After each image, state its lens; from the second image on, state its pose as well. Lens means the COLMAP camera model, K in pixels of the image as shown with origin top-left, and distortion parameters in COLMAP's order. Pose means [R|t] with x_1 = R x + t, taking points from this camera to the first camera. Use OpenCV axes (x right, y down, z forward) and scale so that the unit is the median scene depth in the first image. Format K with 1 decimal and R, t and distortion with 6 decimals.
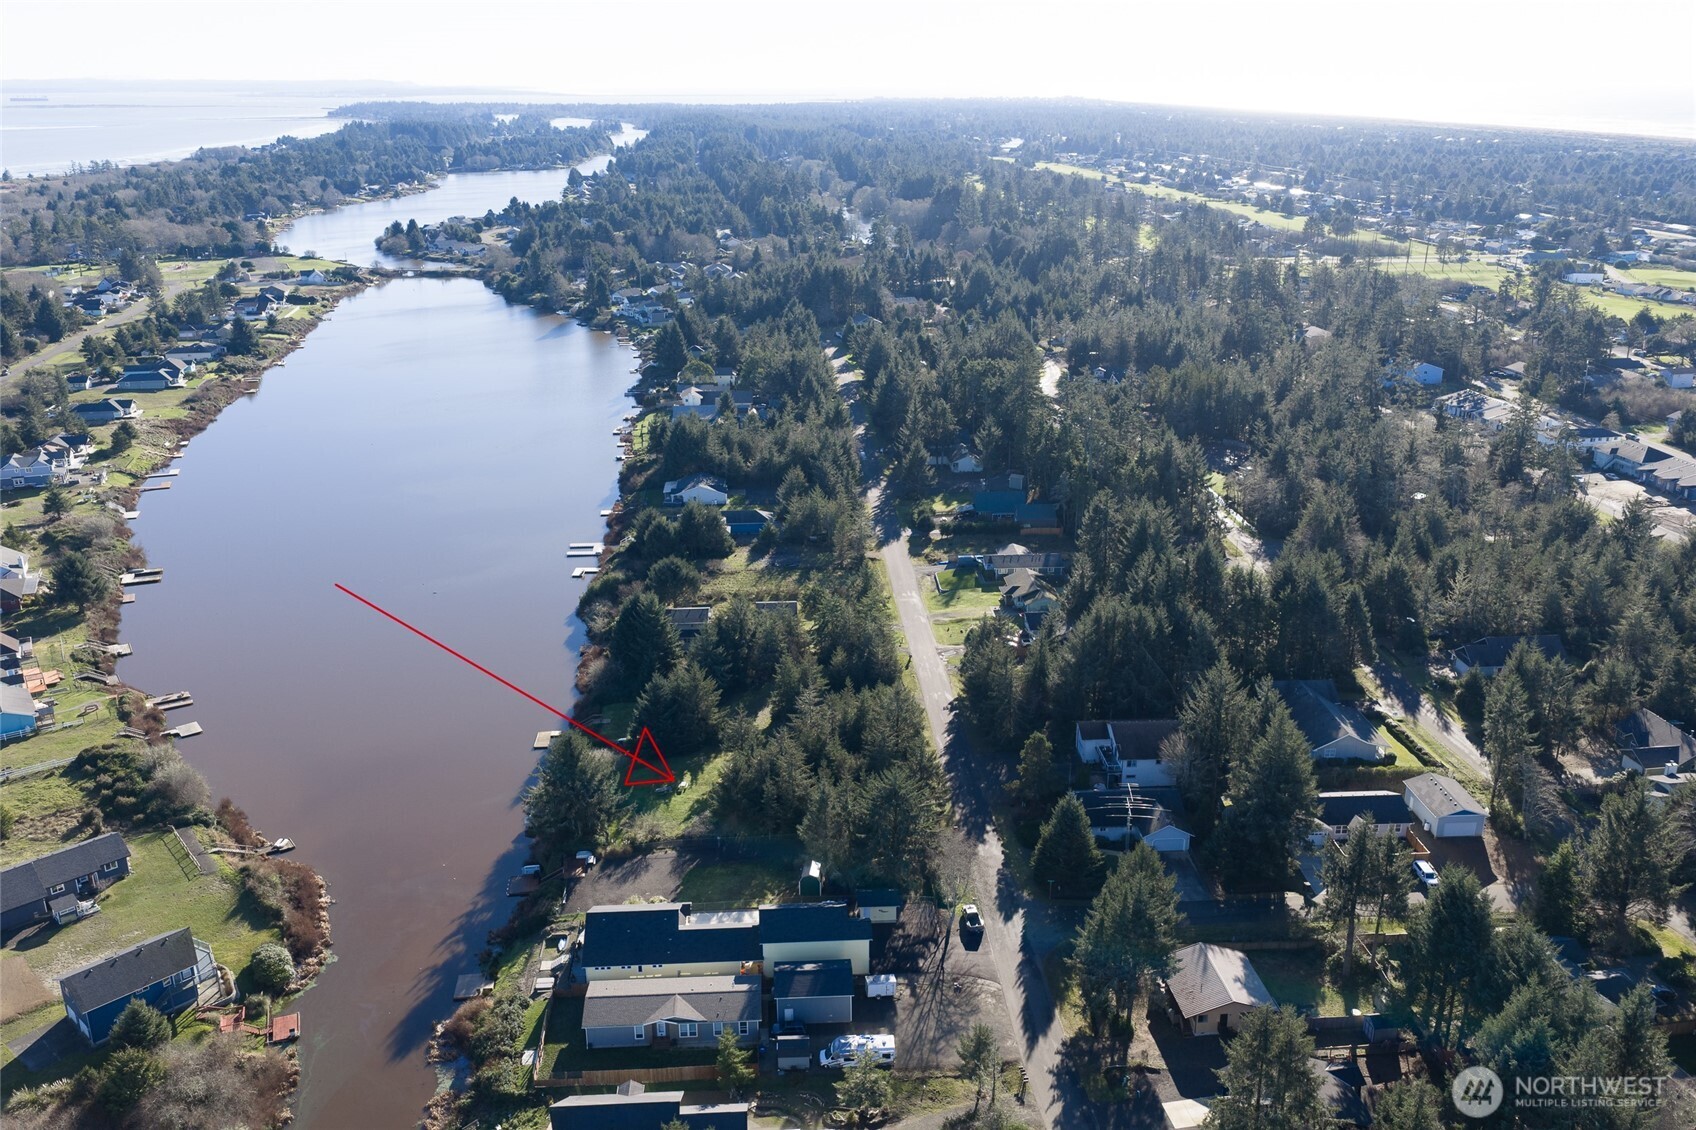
lens RADIAL K [[1389.8, 0, 848.0], [0, 1389.8, 565.0], [0, 0, 1]] dist [0.012658, -0.019432]
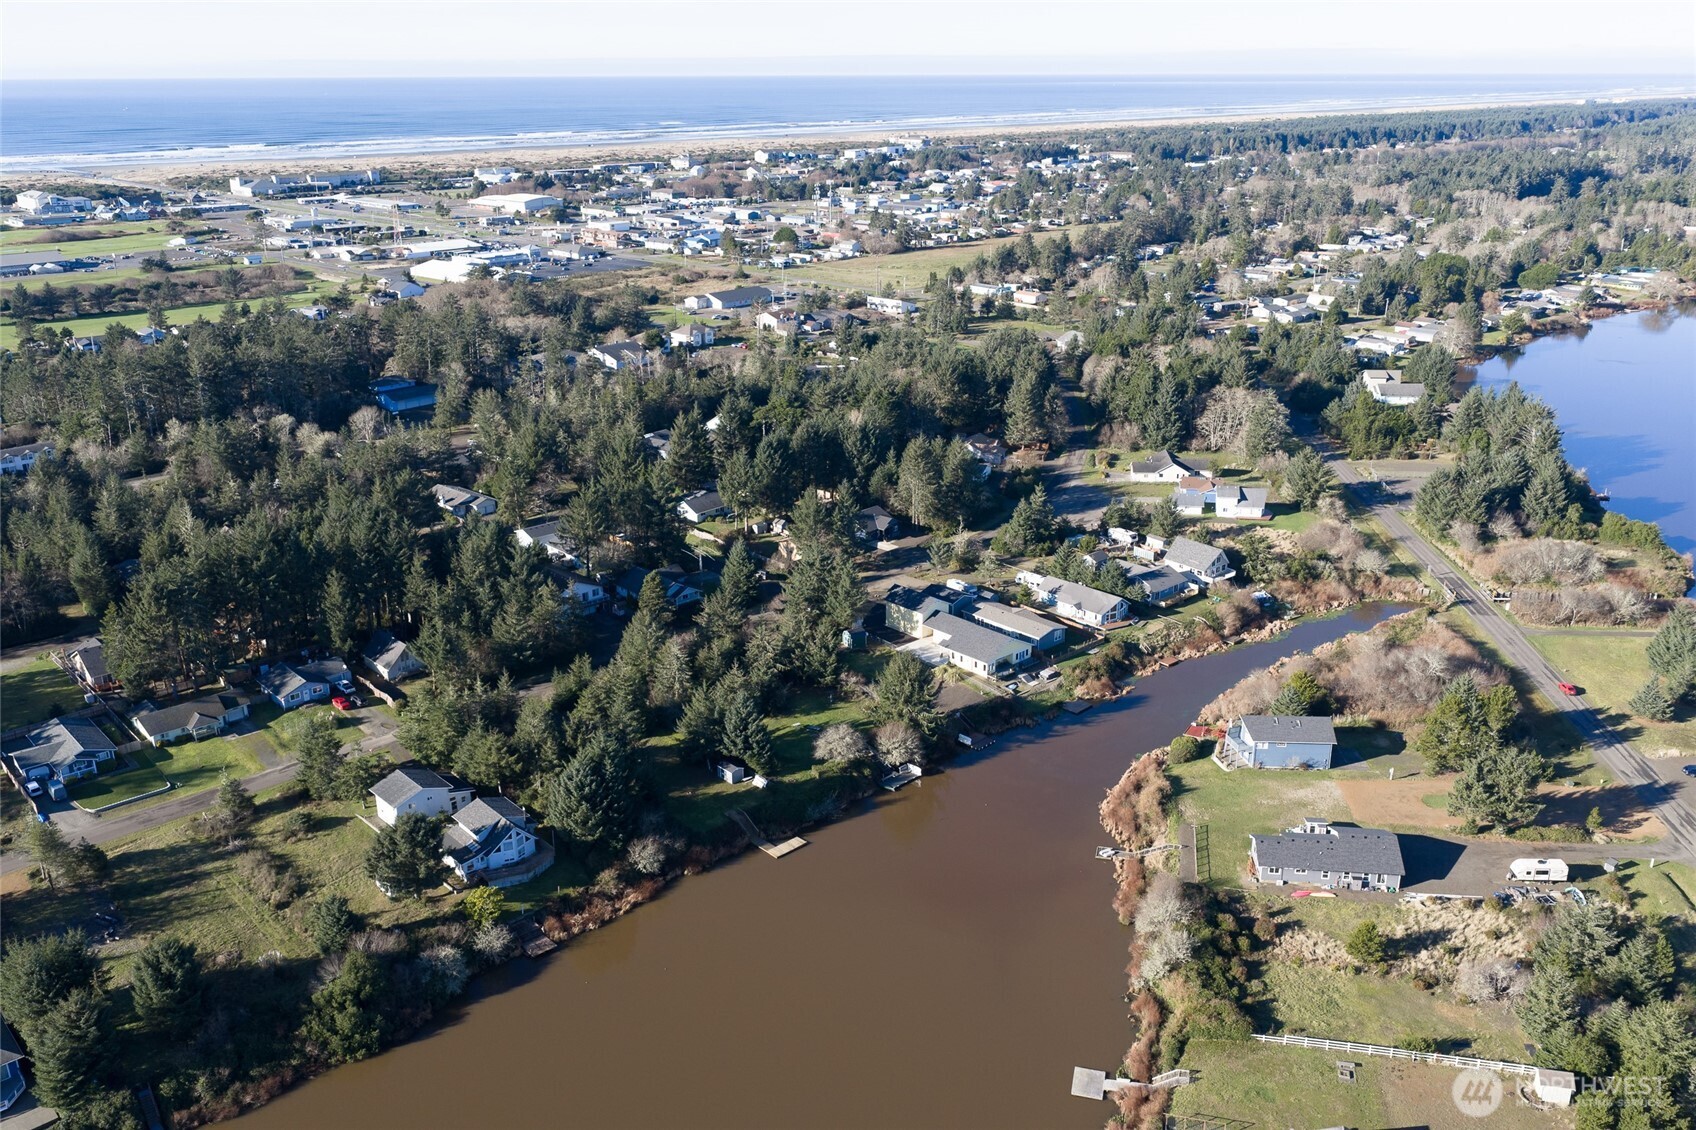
lens RADIAL K [[1389.8, 0, 848.0], [0, 1389.8, 565.0], [0, 0, 1]] dist [0.012658, -0.019432]
pose [[-0.627359, -0.260084, 0.734014, -0.928582], [0.257579, 0.820218, 0.510780, -0.503403], [-0.734897, 0.509509, -0.447579, 1.411872]]
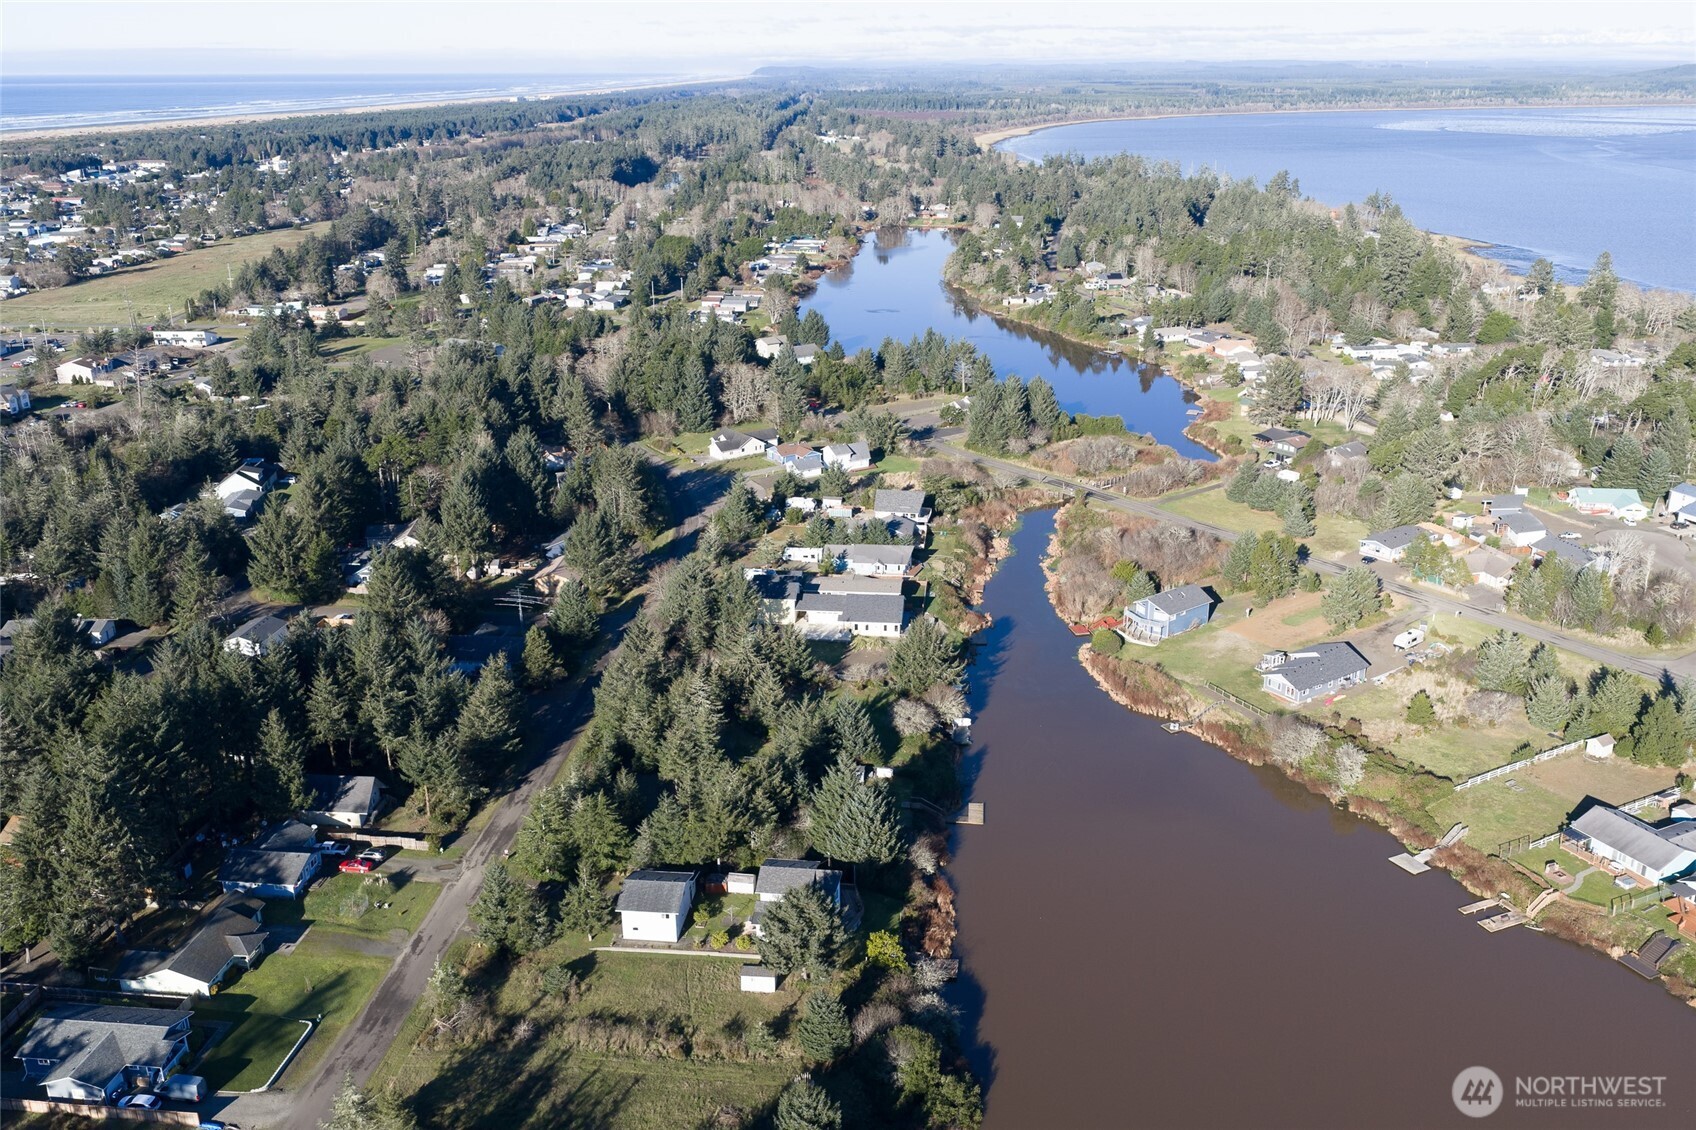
lens RADIAL K [[1389.8, 0, 848.0], [0, 1389.8, 565.0], [0, 0, 1]] dist [0.012658, -0.019432]
pose [[-0.984456, -0.058127, 0.165736, -0.312061], [0.058644, 0.780700, 0.622148, -0.631968], [-0.165554, 0.622196, -0.765156, 1.782778]]
